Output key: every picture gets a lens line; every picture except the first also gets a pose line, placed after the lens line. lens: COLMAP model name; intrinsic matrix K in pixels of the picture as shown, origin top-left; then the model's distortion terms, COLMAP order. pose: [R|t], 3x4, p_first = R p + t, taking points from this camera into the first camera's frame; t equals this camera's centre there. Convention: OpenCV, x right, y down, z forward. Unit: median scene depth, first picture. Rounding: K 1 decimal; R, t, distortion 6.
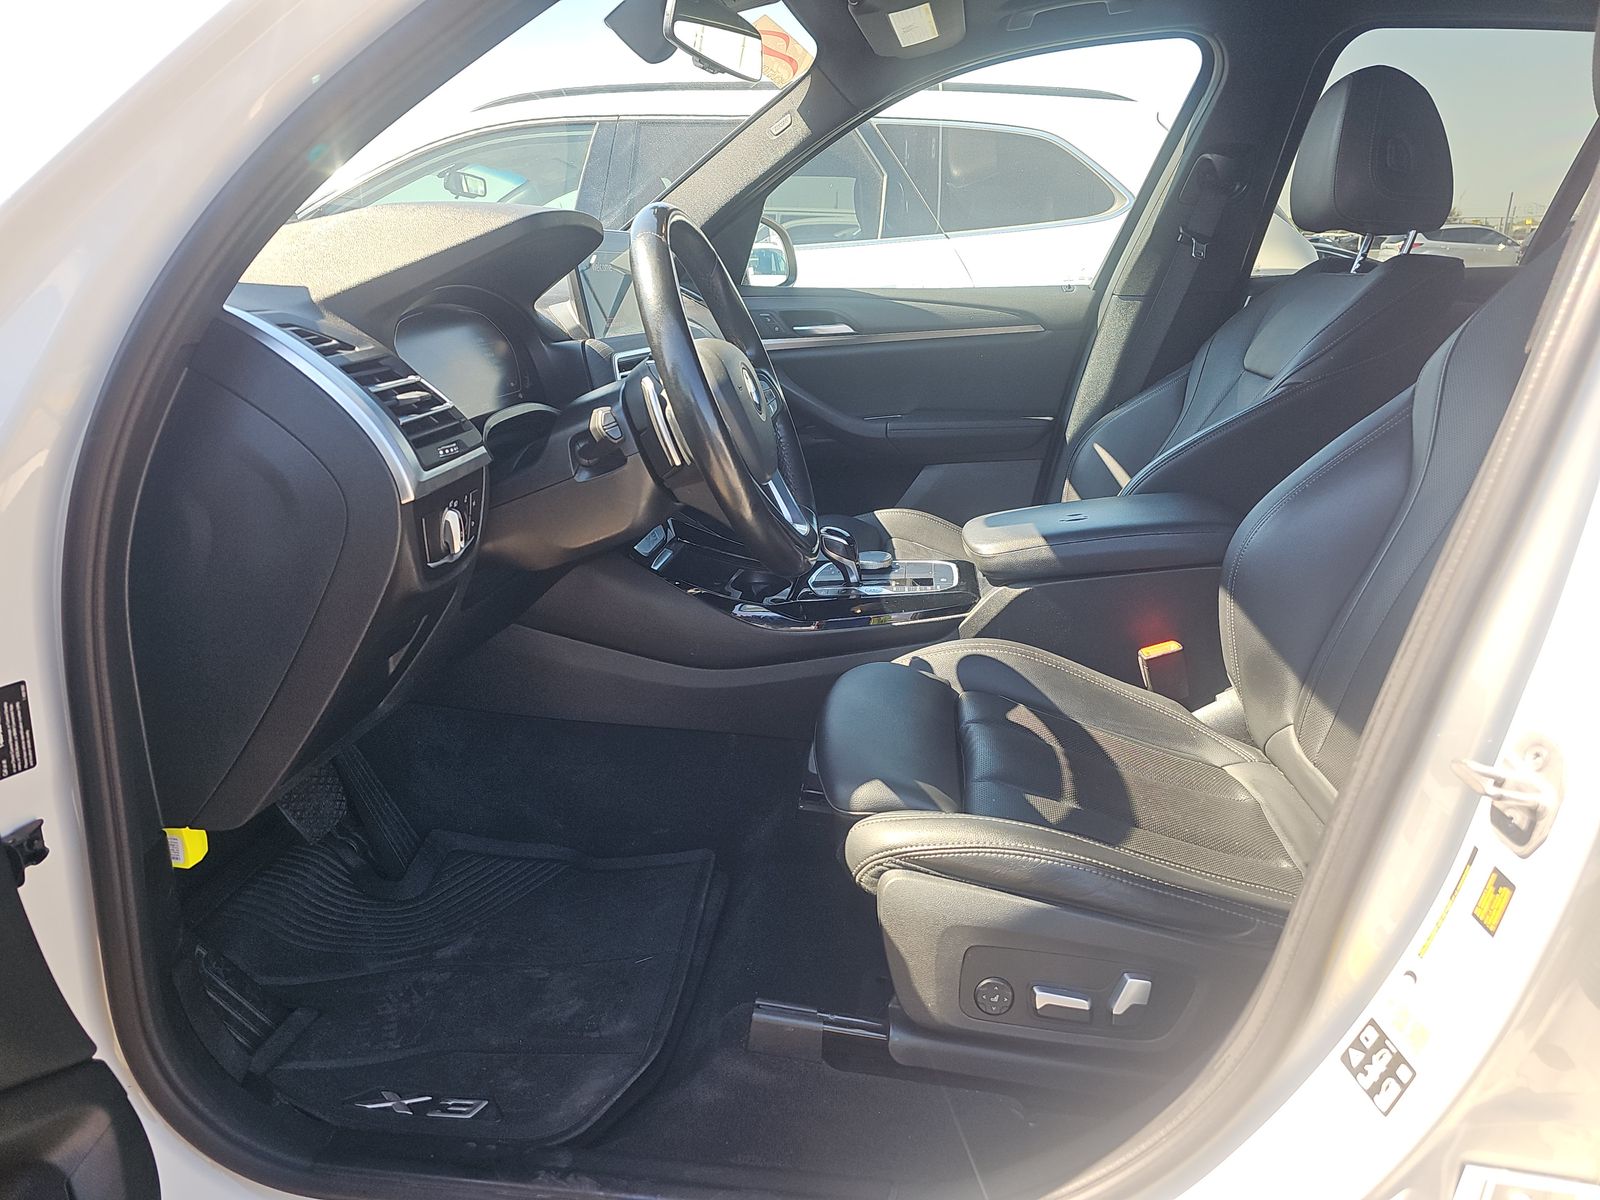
lens RADIAL K [[1072.6, 0, 794.2], [0, 1072.6, 605.7], [0, 0, 1]] dist [0.043492, -0.043680]
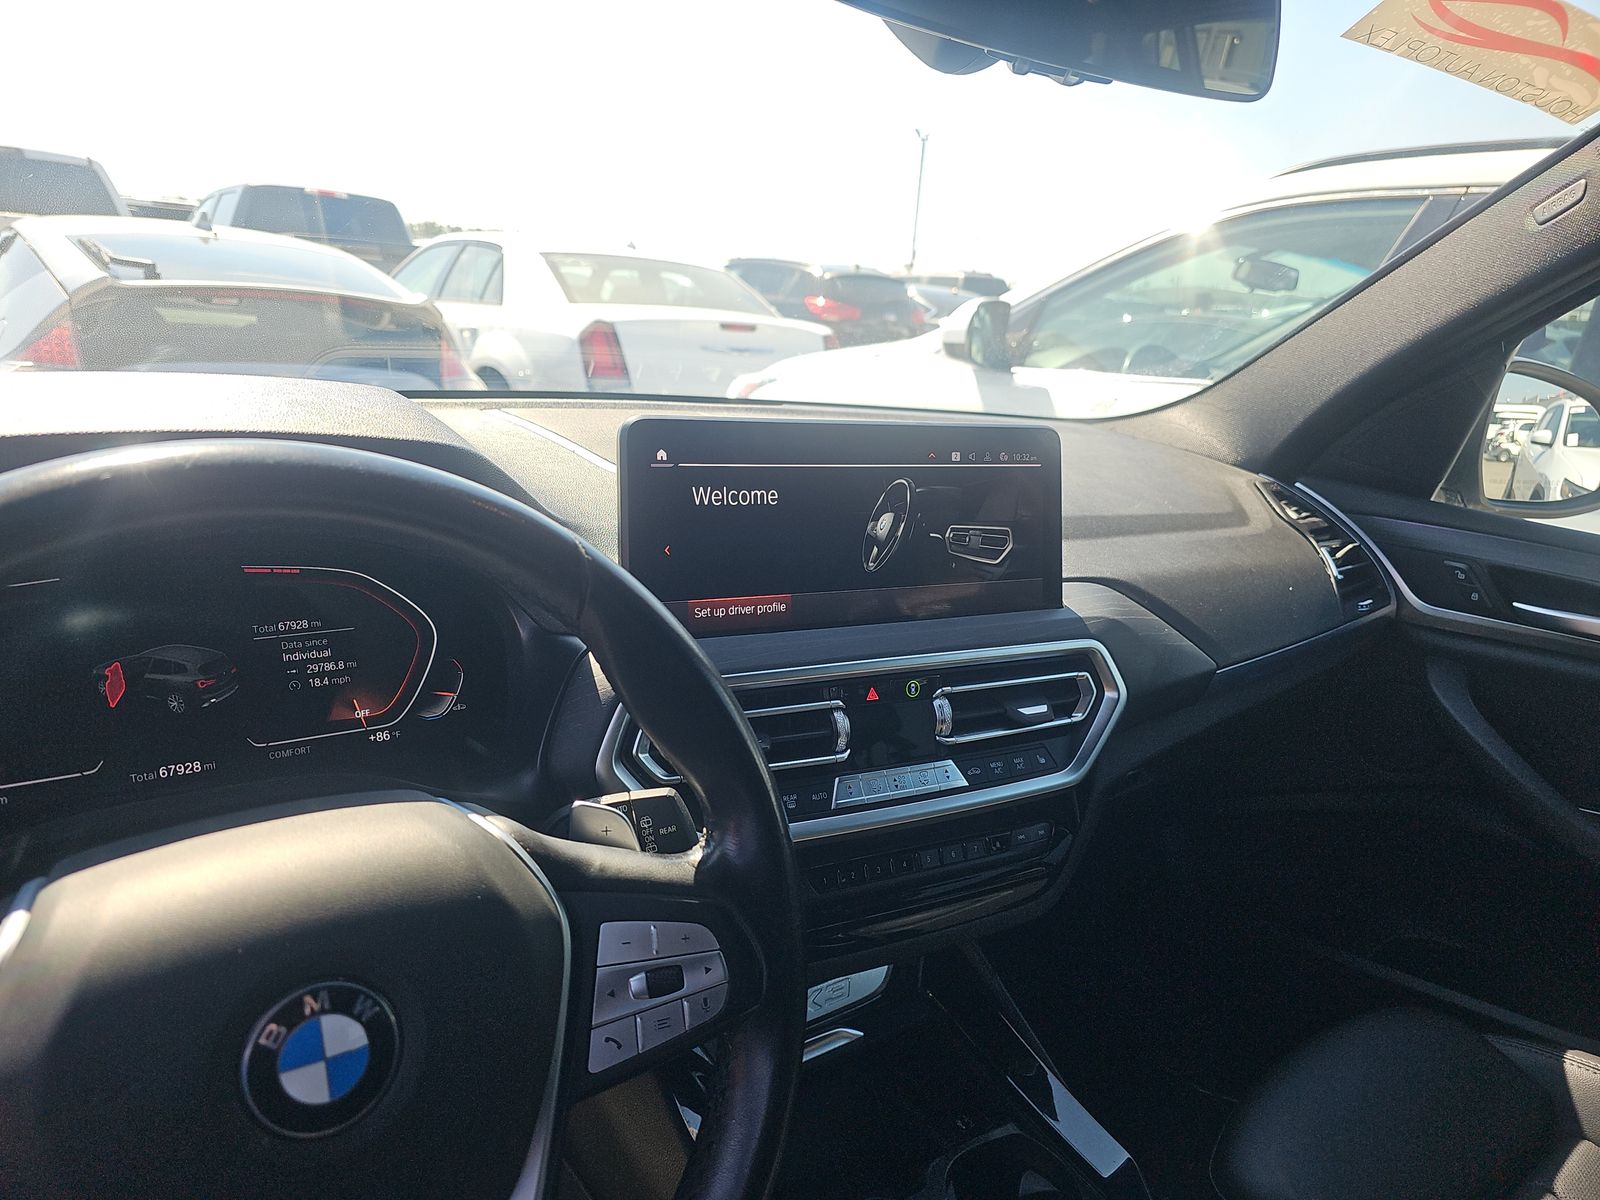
lens RADIAL K [[1072.6, 0, 789.1], [0, 1072.6, 602.9], [0, 0, 1]] dist [0.043492, -0.043680]
pose [[0.675507, 0.251898, -0.692992, 0.176665], [-0.290723, 0.954689, 0.063636, -0.287590], [0.677621, 0.158482, 0.718132, 0.628552]]
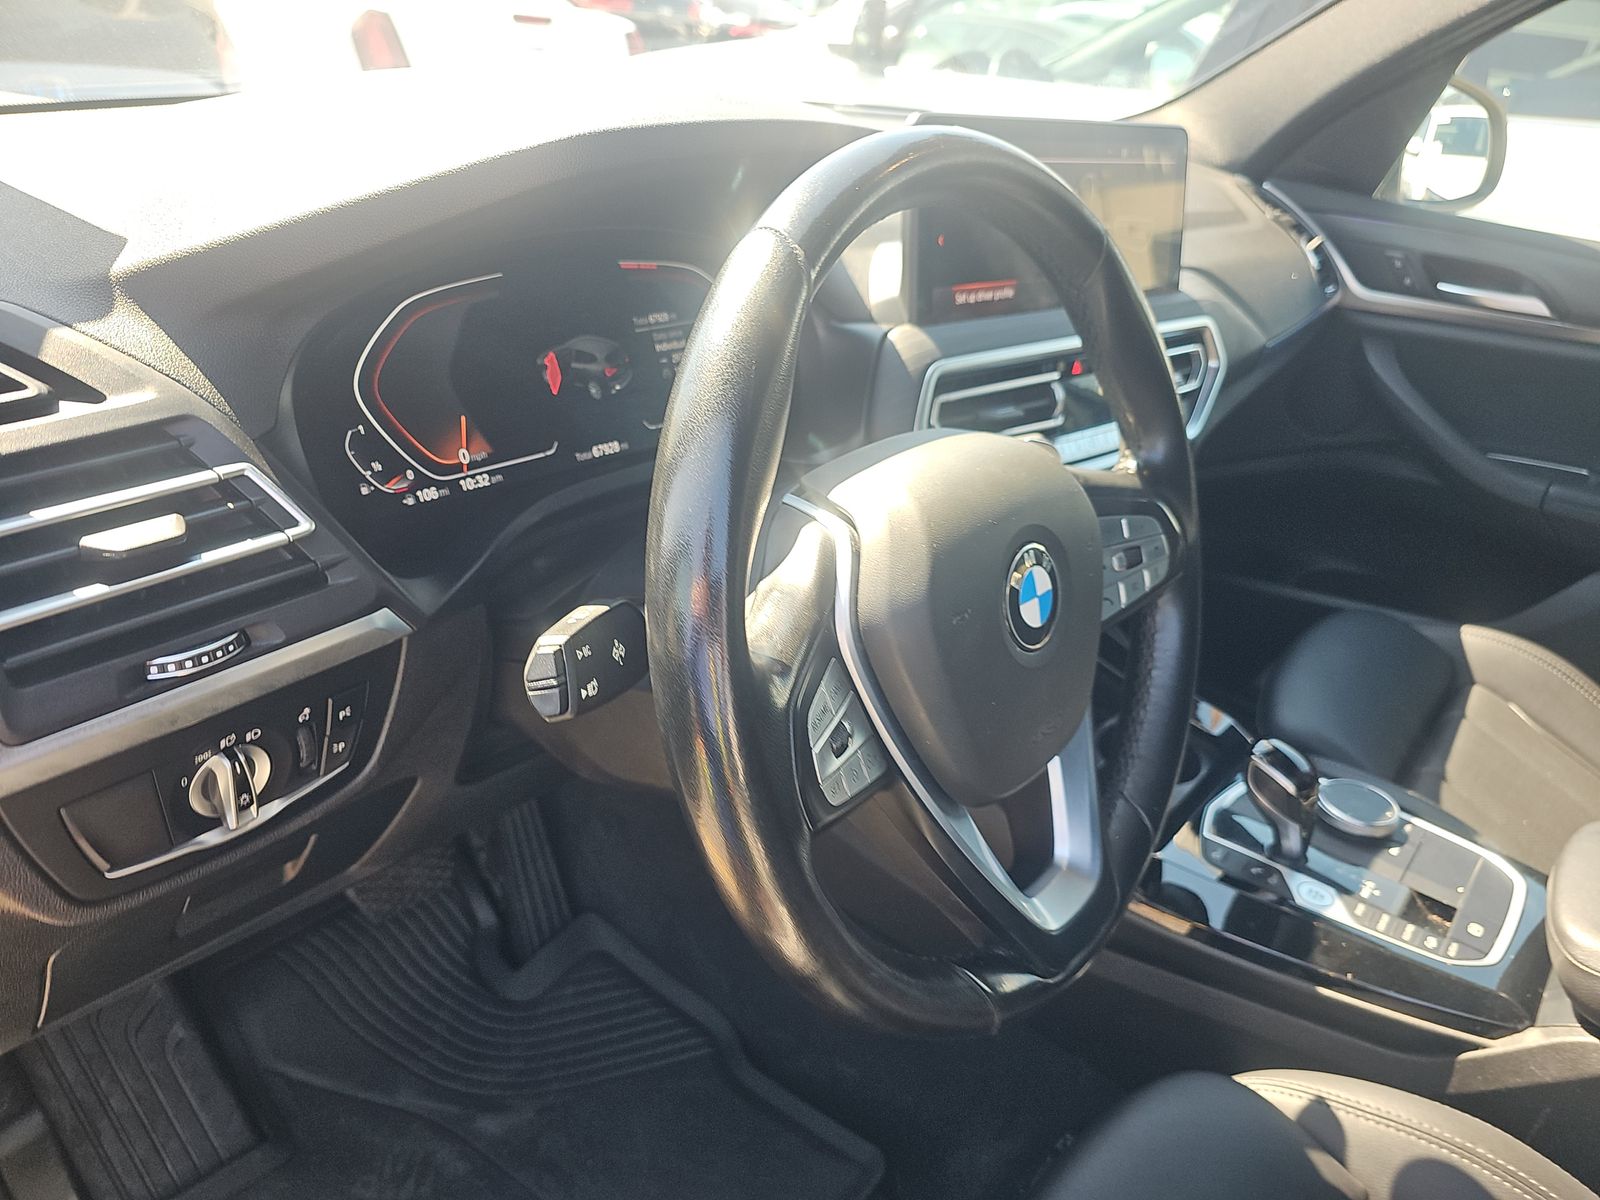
lens RADIAL K [[1072.6, 0, 802.9], [0, 1072.6, 607.8], [0, 0, 1]] dist [0.043492, -0.043680]
pose [[0.822680, 0.334024, -0.460028, 0.067355], [-0.253561, 0.939833, 0.228958, -0.205630], [0.508827, -0.071714, 0.857877, 0.439834]]
